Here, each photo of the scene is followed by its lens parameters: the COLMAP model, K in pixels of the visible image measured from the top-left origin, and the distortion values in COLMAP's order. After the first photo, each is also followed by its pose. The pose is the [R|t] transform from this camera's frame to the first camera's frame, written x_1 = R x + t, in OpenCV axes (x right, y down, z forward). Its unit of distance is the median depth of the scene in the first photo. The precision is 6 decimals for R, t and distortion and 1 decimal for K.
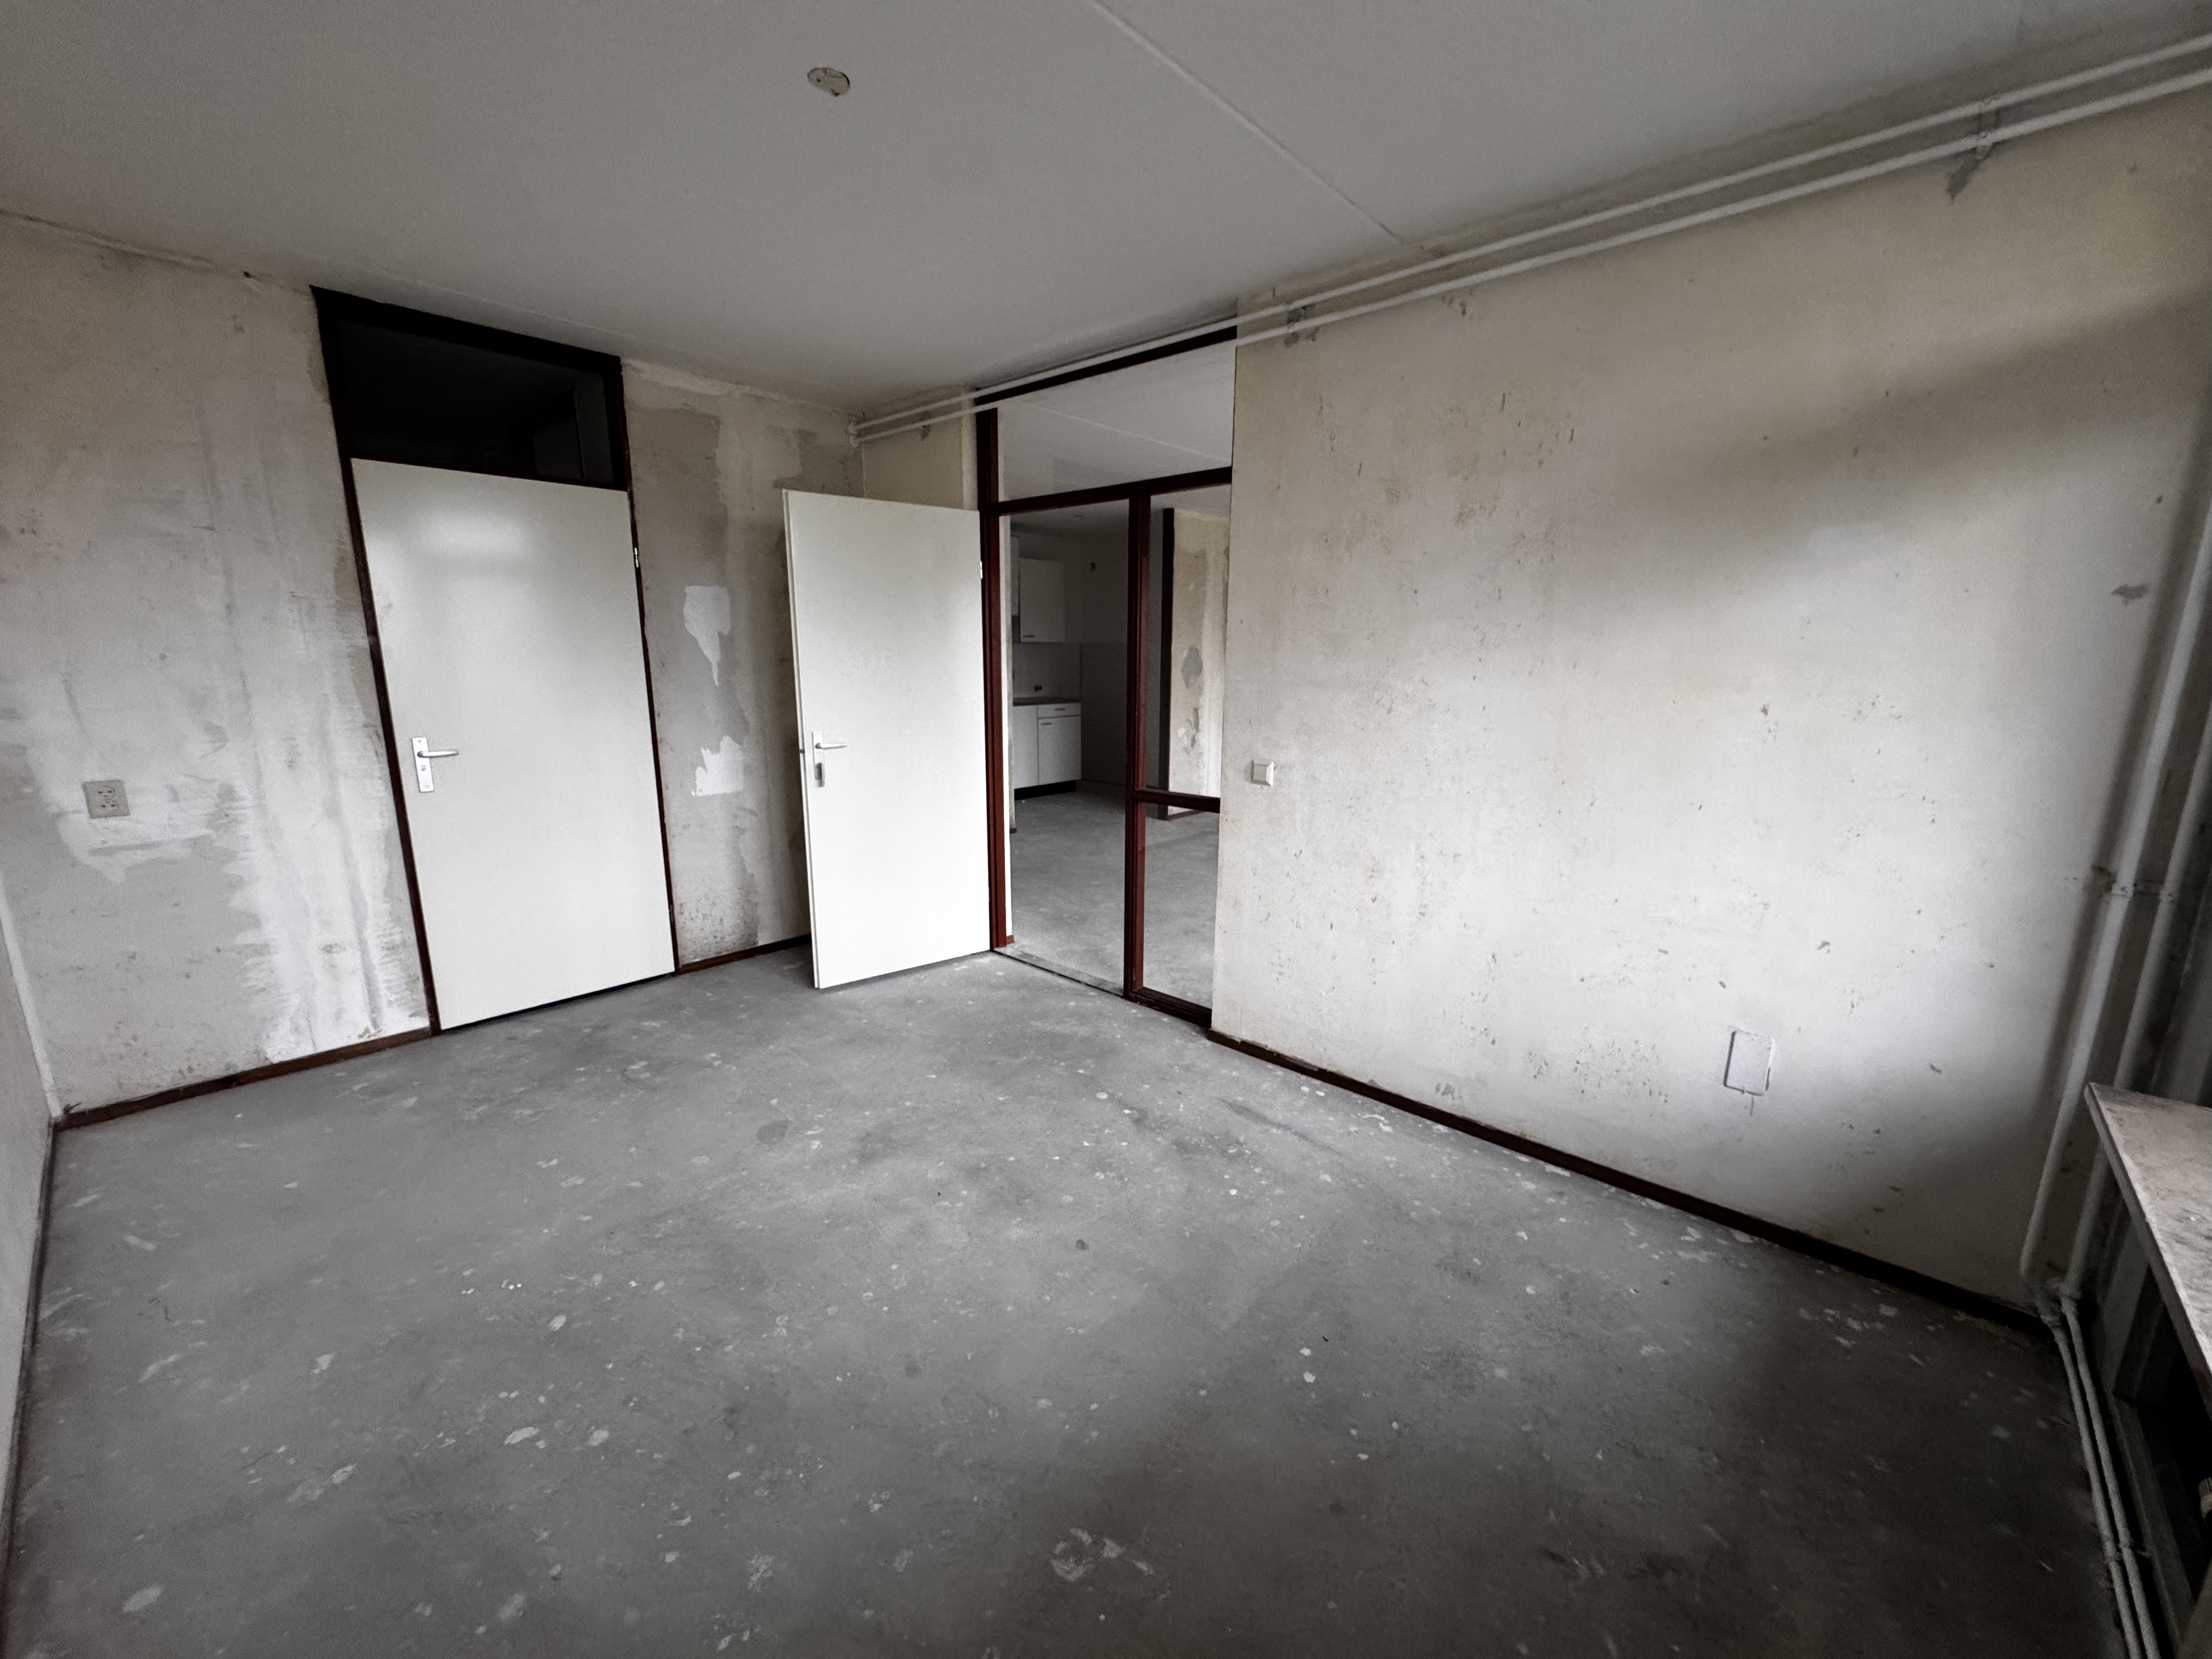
lens RADIAL K [[885.1, 0, 1104.8], [0, 885.1, 834.0], [0, 0, 1]] dist [-0.003969, -0.000468]
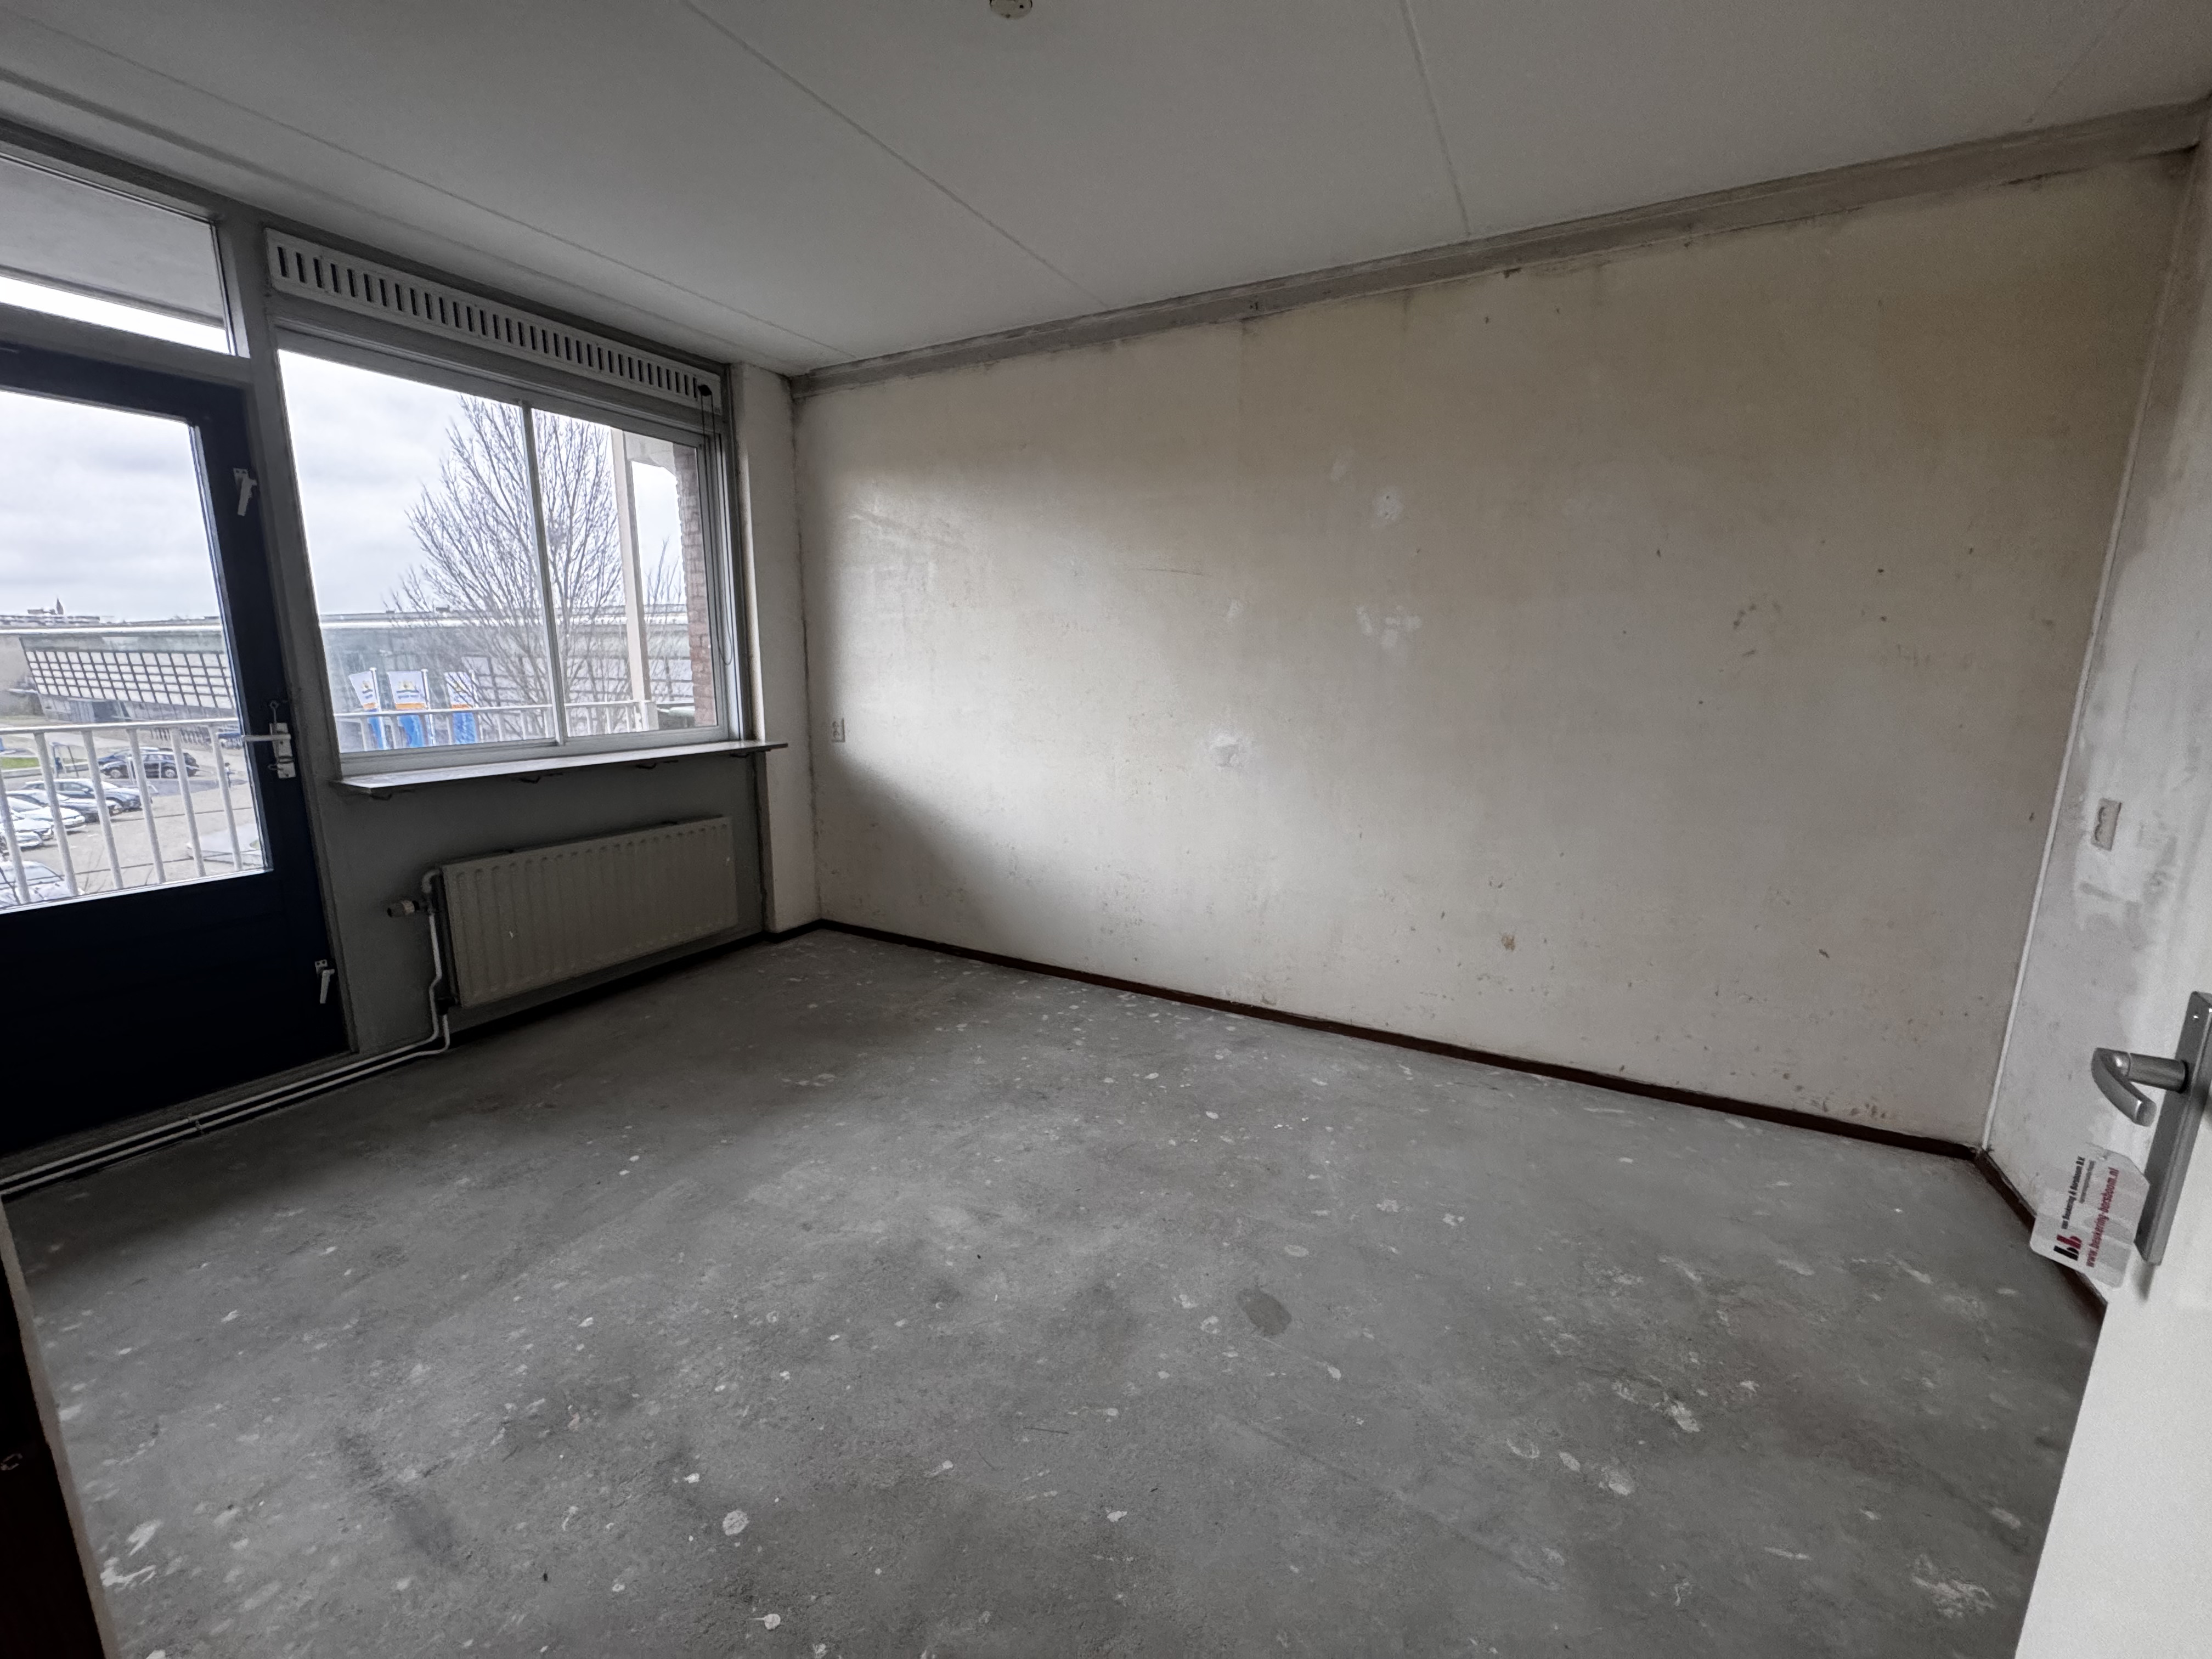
lens RADIAL K [[885.1, 0, 1104.2], [0, 885.1, 830.6], [0, 0, 1]] dist [-0.003969, -0.000468]
pose [[-0.971086, 0.028064, -0.237073, -0.105504], [-0.066050, 0.922716, 0.379779, -0.269480], [0.229409, 0.384457, -0.894184, 1.493229]]
